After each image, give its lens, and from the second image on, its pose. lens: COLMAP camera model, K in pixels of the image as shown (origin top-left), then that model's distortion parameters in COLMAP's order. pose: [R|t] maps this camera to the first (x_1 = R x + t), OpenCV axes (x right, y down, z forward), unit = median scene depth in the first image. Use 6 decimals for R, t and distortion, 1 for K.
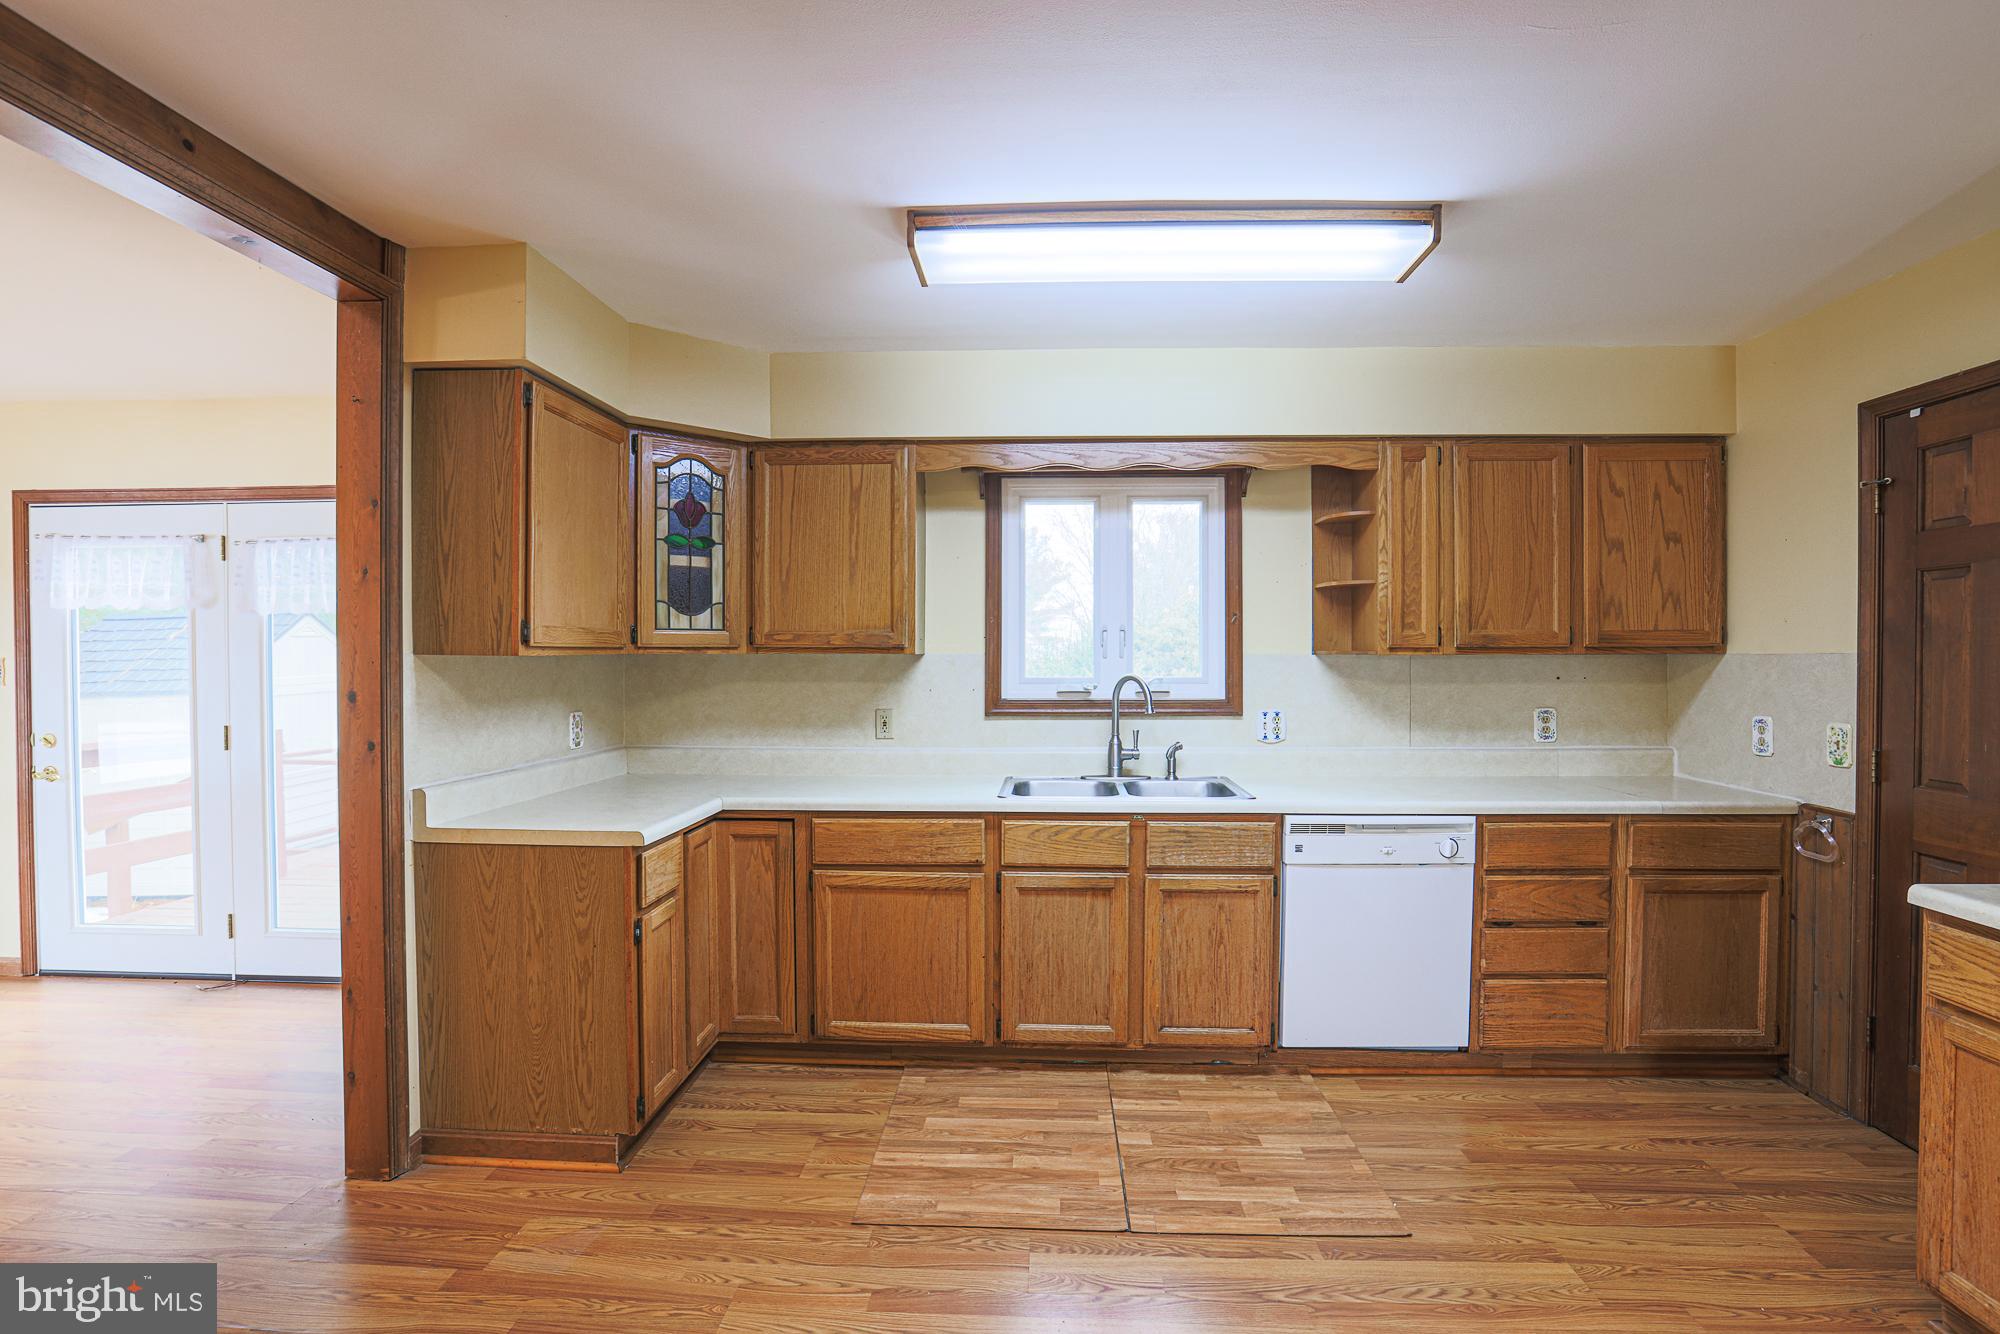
lens RADIAL K [[928.7, 0, 1003.1], [0, 928.7, 674.9], [0, 0, 1]] dist [-0.045871, 0.011657]
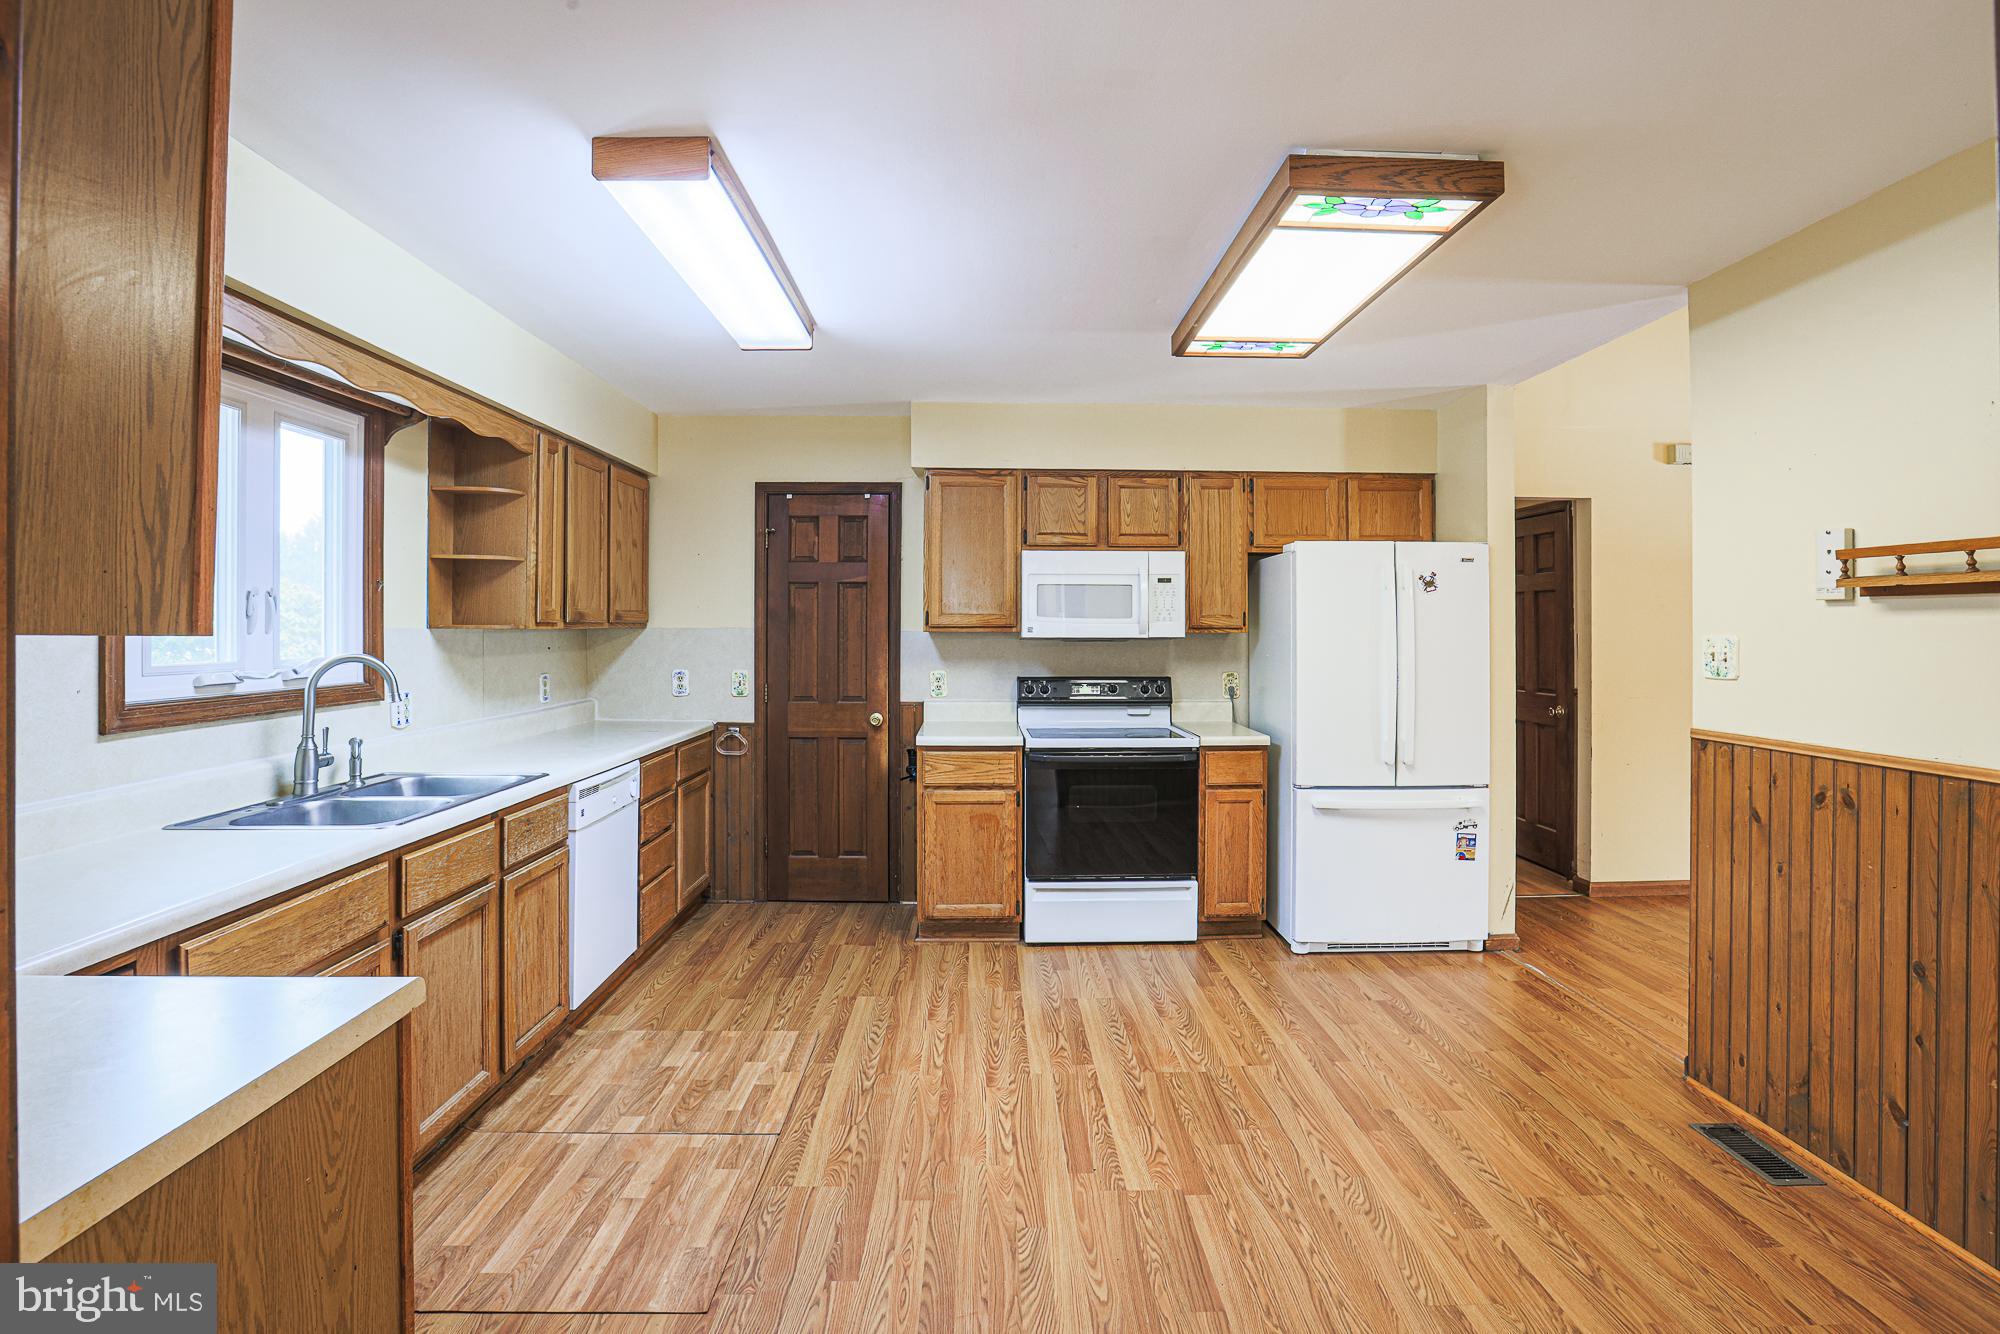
lens RADIAL K [[928.7, 0, 1028.4], [0, 928.7, 625.7], [0, 0, 1]] dist [-0.045871, 0.011657]
pose [[-0.077018, 0.002497, 0.997027, -0.754974], [0.021764, 0.999763, -0.000823, -0.013377], [-0.996792, 0.021636, -0.077054, 0.561665]]
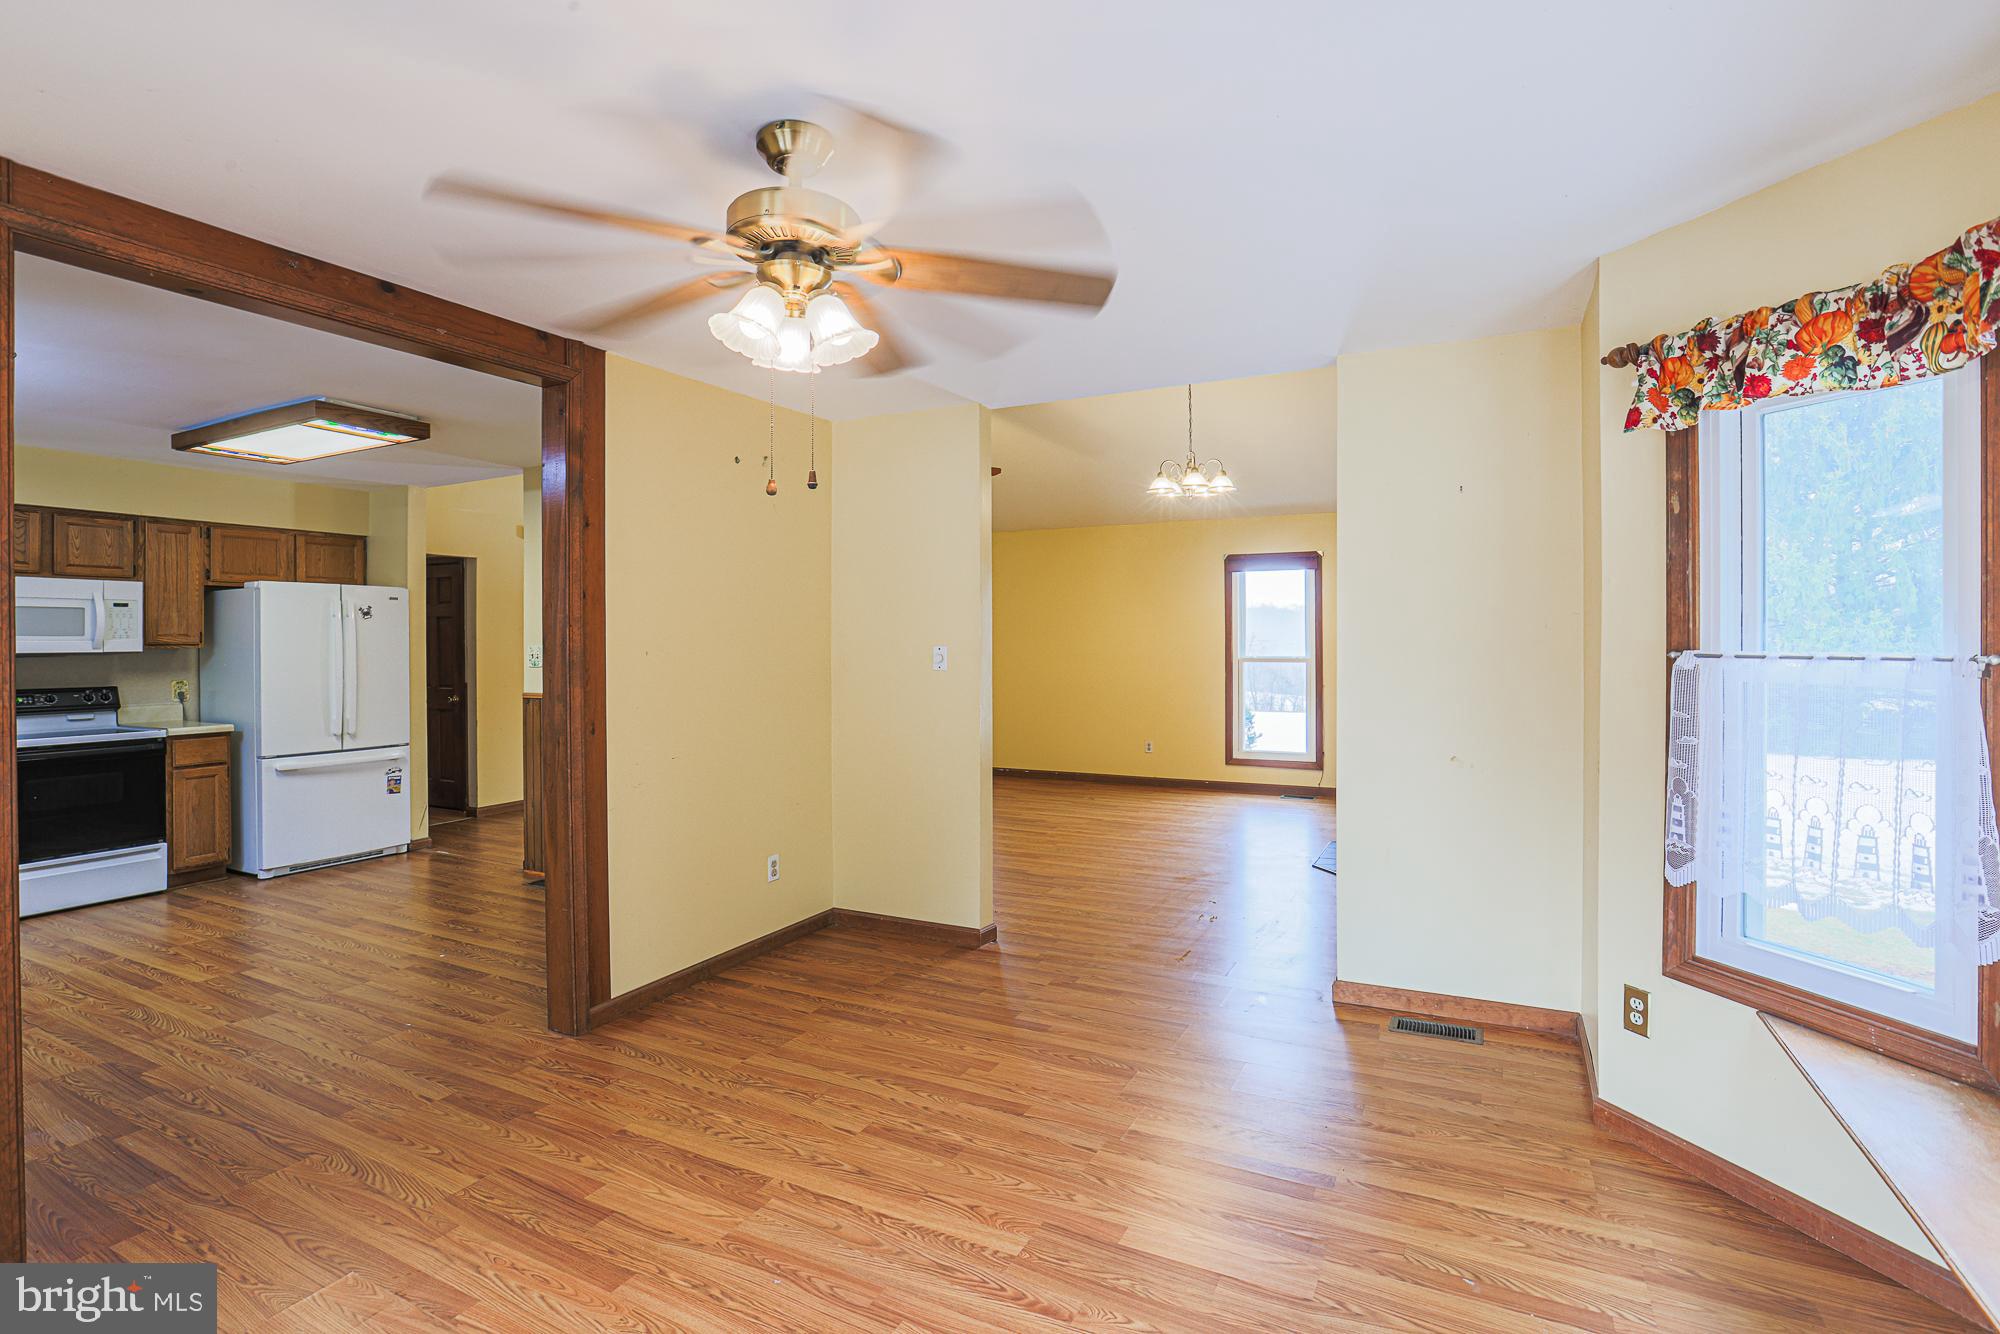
lens RADIAL K [[929.4, 0, 1047.0], [0, 929.4, 639.1], [0, 0, 1]] dist [-0.031642, 0.006133]
pose [[-0.922280, 0.004845, 0.386492, -1.620543], [0.013111, 0.999738, 0.018752, -0.026352], [-0.386300, 0.022361, -0.922102, 1.152077]]
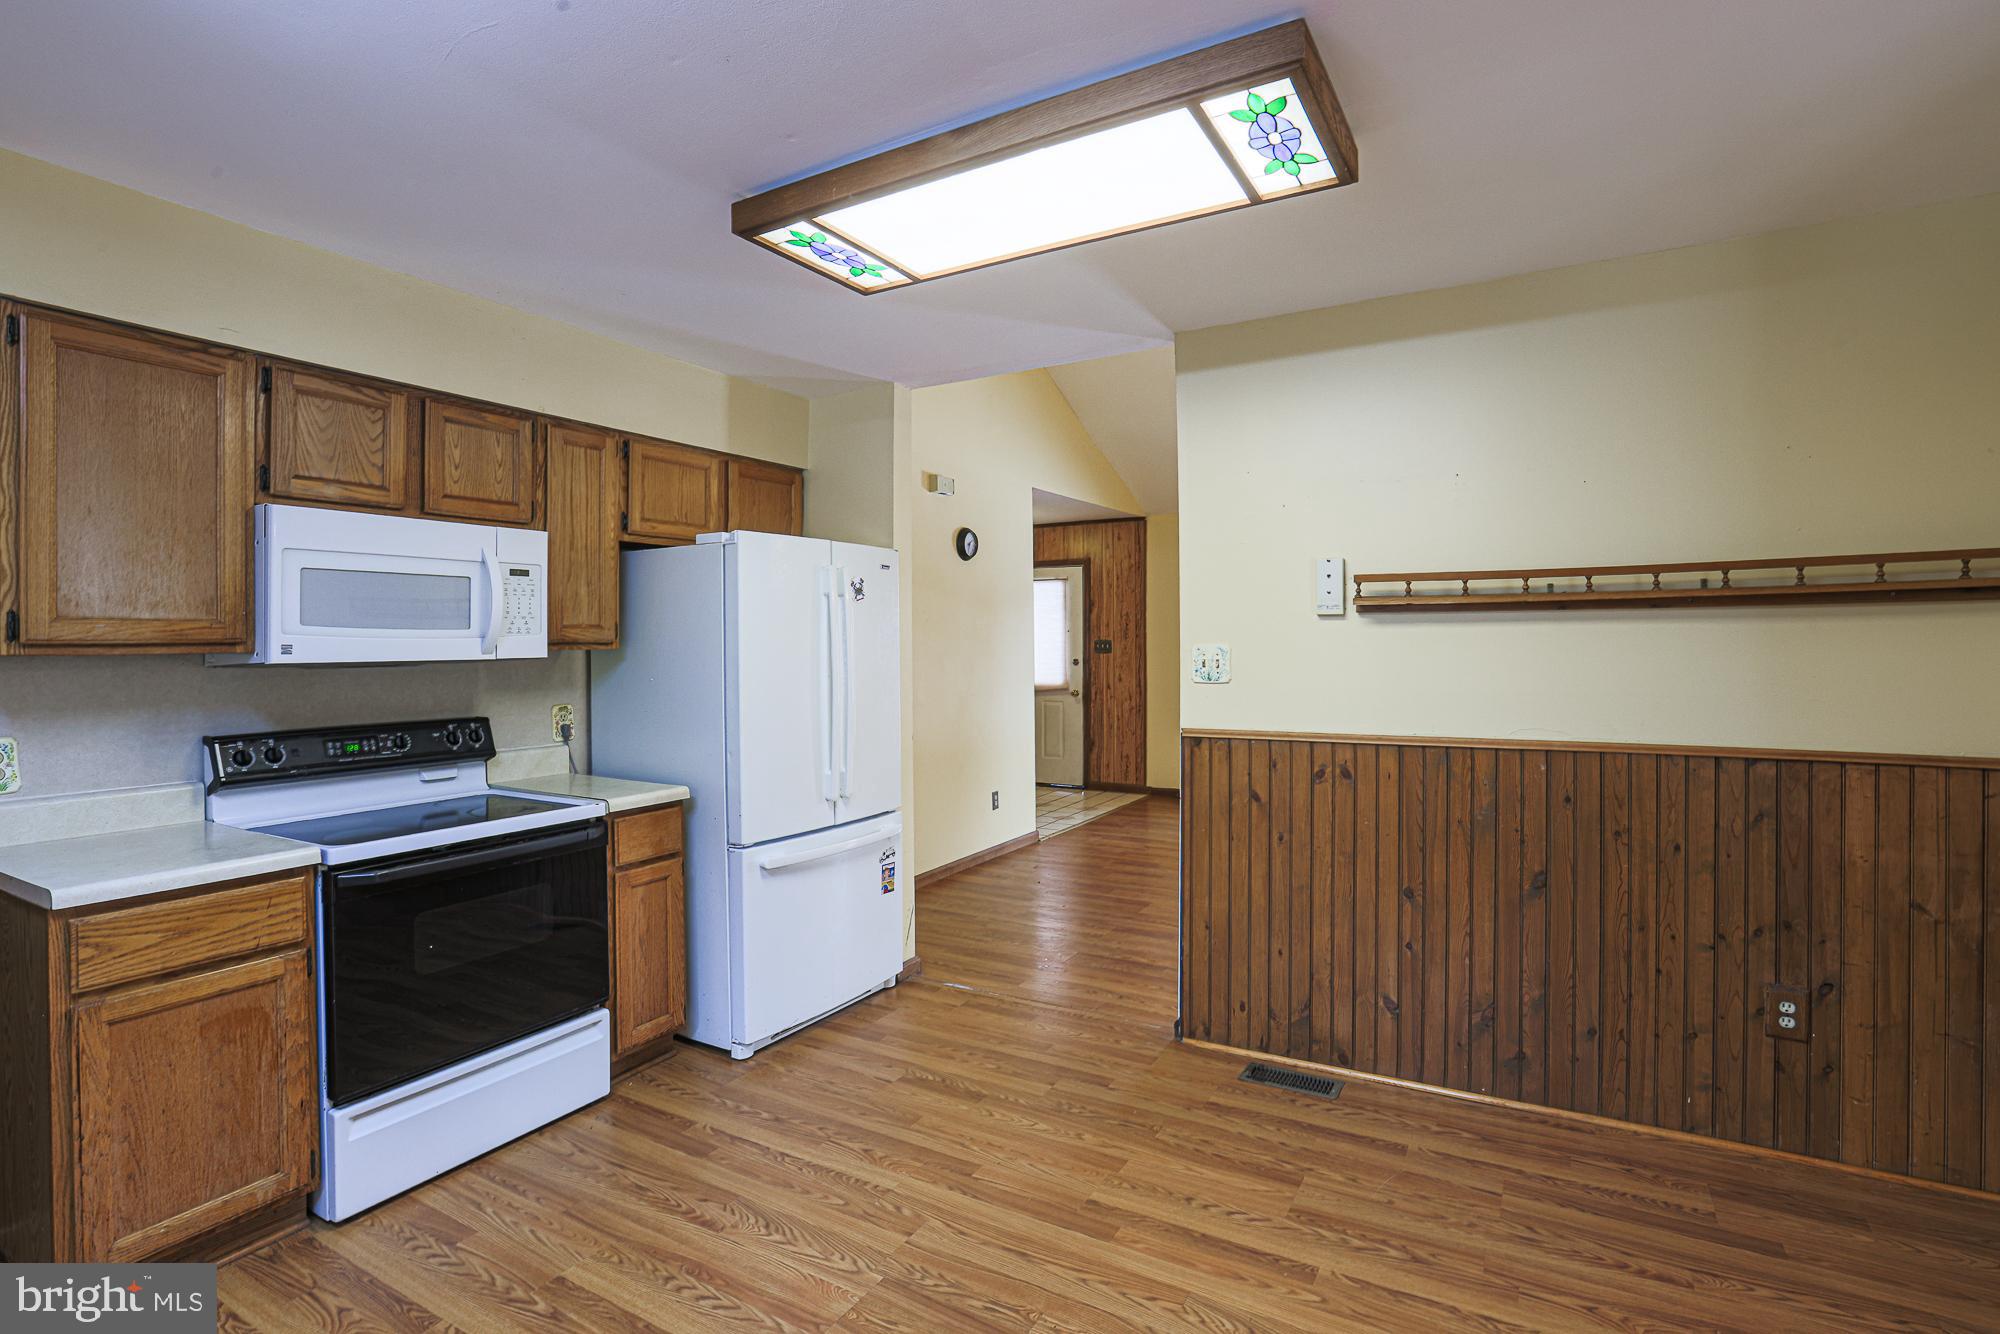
lens RADIAL K [[931.0, 0, 1004.9], [0, 931.0, 637.3], [0, 0, 1]] dist [-0.046515, 0.010829]
pose [[-0.882251, 0.009618, 0.470681, -0.203852], [0.018969, 0.999706, 0.015127, -0.018055], [-0.470397, 0.022274, -0.882174, 0.848741]]
